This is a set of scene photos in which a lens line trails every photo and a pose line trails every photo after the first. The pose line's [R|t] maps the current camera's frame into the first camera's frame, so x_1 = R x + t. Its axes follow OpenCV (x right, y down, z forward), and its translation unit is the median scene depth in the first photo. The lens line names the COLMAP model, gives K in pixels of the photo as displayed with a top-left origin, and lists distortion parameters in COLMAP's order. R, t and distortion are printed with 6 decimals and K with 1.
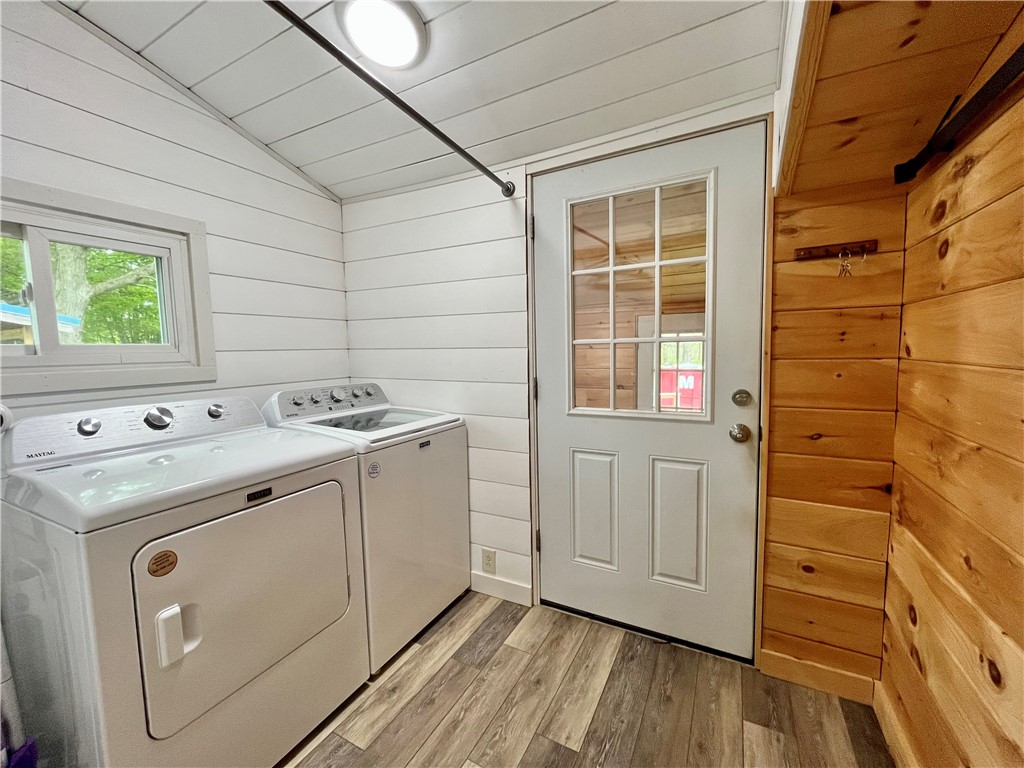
lens RADIAL K [[416.4, 0, 514.9], [0, 416.4, 381.0], [0, 0, 1]] dist [-0.002869, 0.000260]
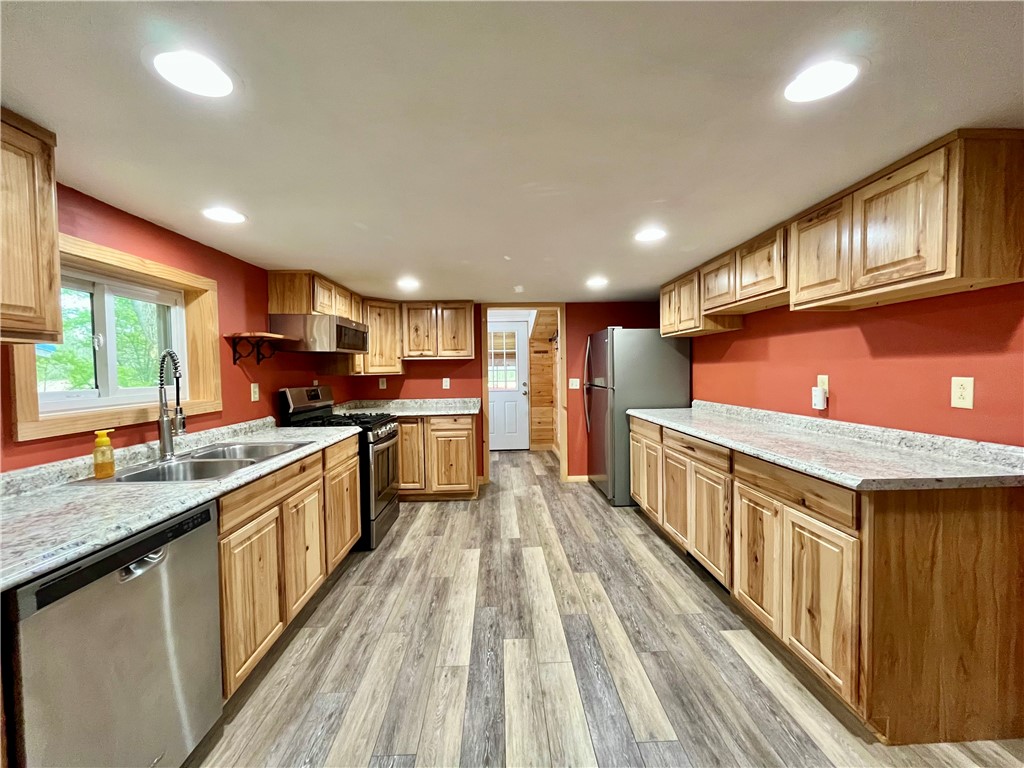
lens RADIAL K [[416.4, 0, 513.2], [0, 416.4, 382.8], [0, 0, 1]] dist [-0.002869, 0.000260]
pose [[0.866390, -0.009052, 0.499287, -1.431050], [0.038404, 0.998082, -0.048547, 0.194547], [-0.497890, 0.061235, 0.865076, -2.232287]]
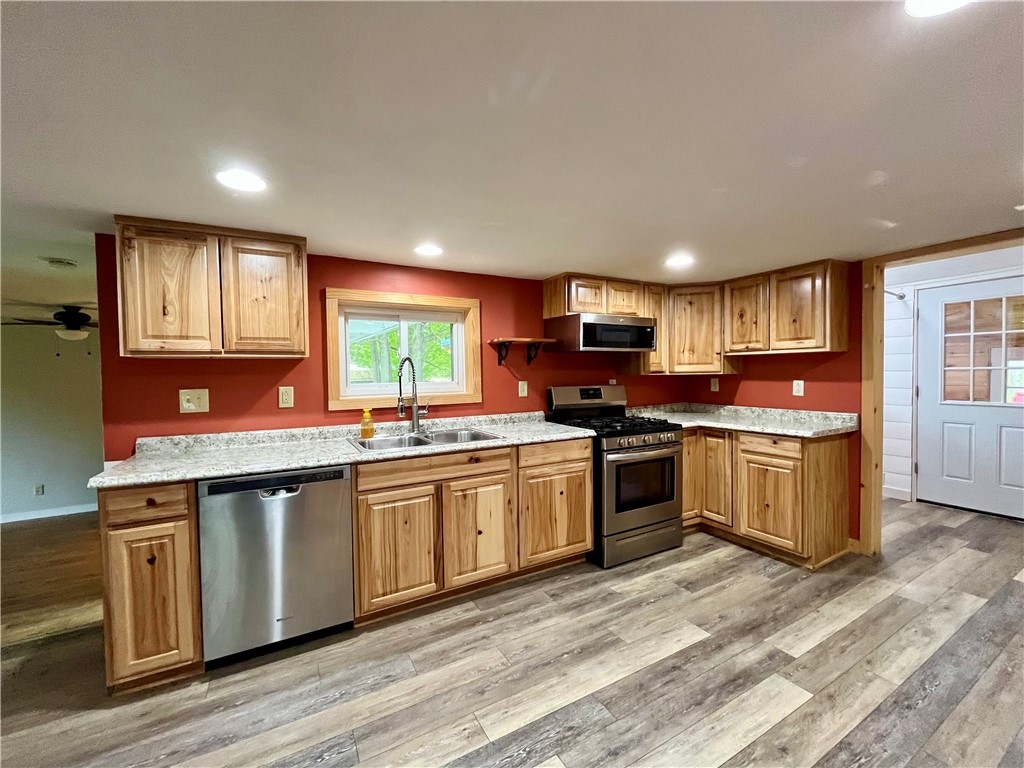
lens RADIAL K [[416.4, 0, 507.6], [0, 416.4, 384.1], [0, 0, 1]] dist [-0.002869, 0.000260]
pose [[0.839263, 0.023562, -0.543216, -0.577130], [-0.048360, 0.998336, -0.031413, 0.156377], [0.541571, 0.052634, 0.839005, -1.958934]]
